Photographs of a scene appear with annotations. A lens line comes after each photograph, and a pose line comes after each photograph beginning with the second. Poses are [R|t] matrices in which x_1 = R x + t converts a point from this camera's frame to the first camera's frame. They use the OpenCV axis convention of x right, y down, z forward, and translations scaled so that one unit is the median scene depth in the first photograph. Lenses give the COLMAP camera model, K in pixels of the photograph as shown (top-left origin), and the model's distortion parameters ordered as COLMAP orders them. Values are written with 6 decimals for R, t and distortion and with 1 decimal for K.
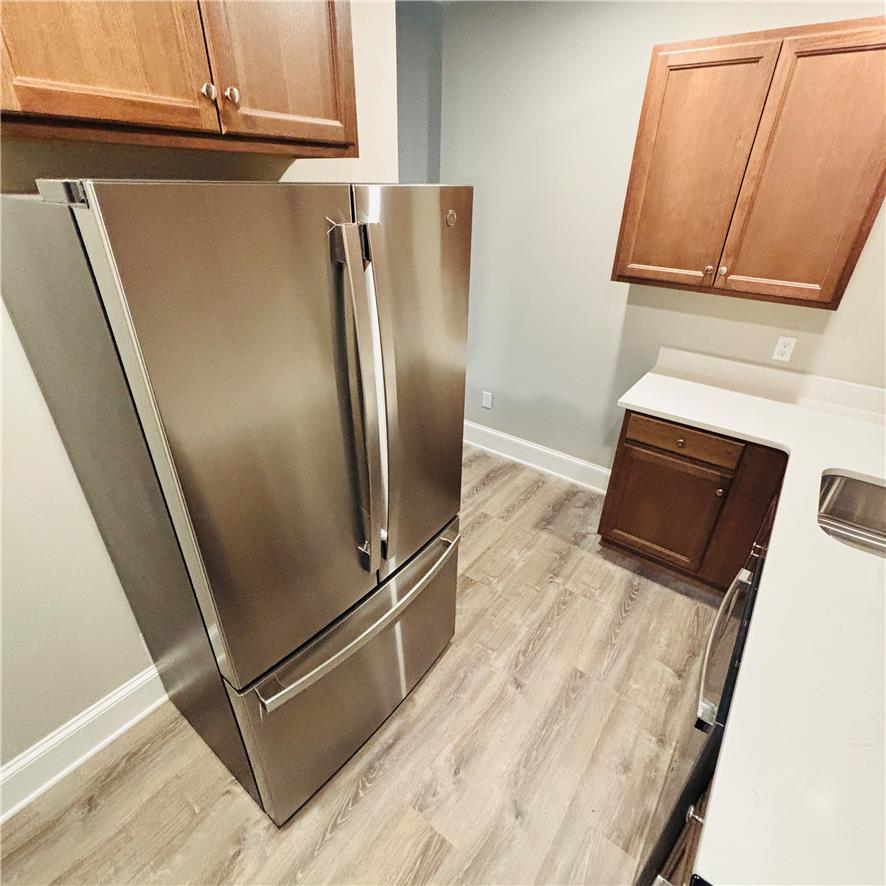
lens RADIAL K [[476.1, 0, 443.0], [0, 476.1, 443.0], [0, 0, 1]] dist [-0.002096, 0.000727]
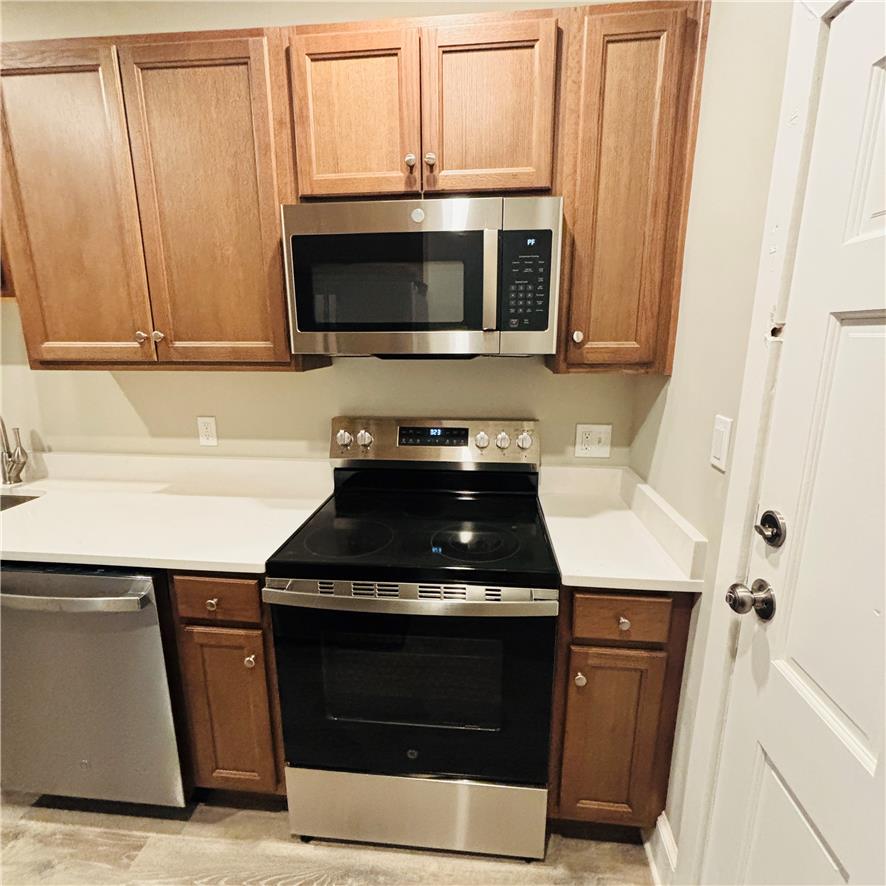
lens RADIAL K [[475.5, 0, 443.0], [0, 475.5, 443.0], [0, 0, 1]] dist [0.001577, 0.000908]
pose [[-0.529377, -0.212018, 0.821467, -0.376606], [0.395531, 0.794923, 0.460058, -0.006086], [-0.750544, 0.568460, -0.336954, 0.259105]]
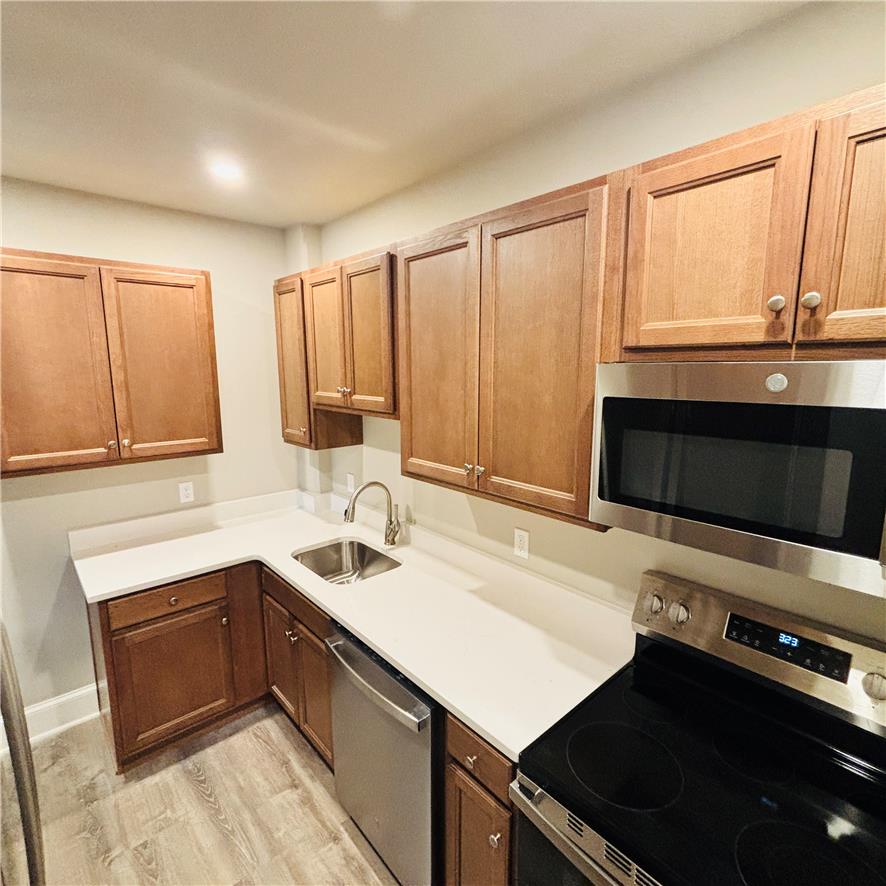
lens RADIAL K [[476.1, 0, 443.0], [0, 476.1, 443.0], [0, 0, 1]] dist [-0.002096, 0.000727]
pose [[0.191360, -0.184326, 0.964057, -0.283181], [0.476629, 0.876077, 0.072896, -0.089011], [-0.858024, 0.445548, 0.255501, 0.097992]]
